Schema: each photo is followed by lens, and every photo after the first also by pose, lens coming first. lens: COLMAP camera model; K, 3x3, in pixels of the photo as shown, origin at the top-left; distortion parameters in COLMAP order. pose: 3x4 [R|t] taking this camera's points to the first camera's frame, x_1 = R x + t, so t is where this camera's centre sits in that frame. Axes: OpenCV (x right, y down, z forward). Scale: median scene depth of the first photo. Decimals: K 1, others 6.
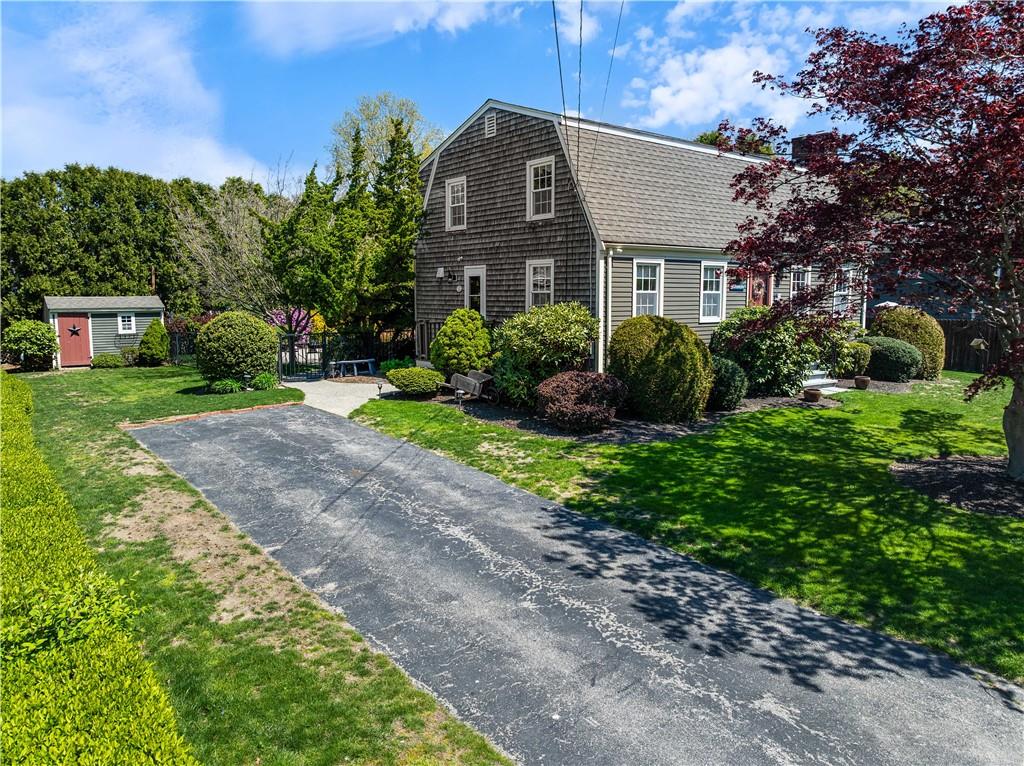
lens RADIAL K [[719.9, 0, 512.0], [0, 719.9, 383.0], [0, 0, 1]] dist [-0.035074, -0.004395]
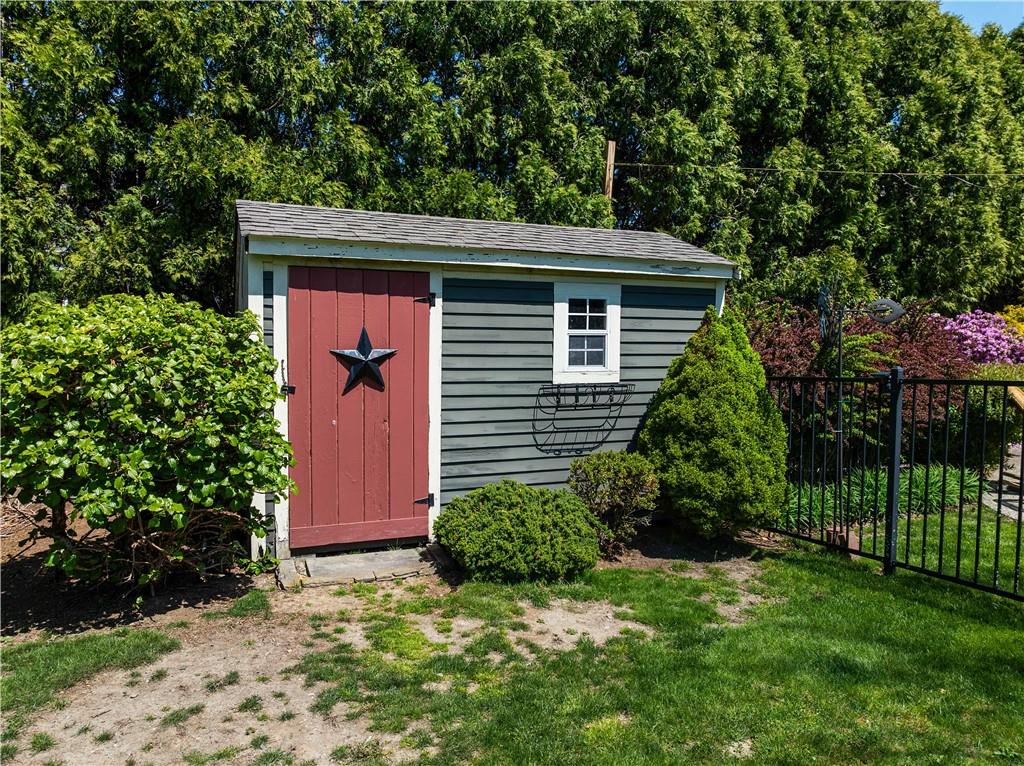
lens RADIAL K [[719.9, 0, 512.0], [0, 719.9, 383.0], [0, 0, 1]] dist [-0.035074, -0.004395]
pose [[0.966395, 0.015893, -0.256569, -0.513250], [-0.034966, 0.996938, -0.069949, -0.054612], [0.254671, 0.076570, 0.963991, 0.800625]]
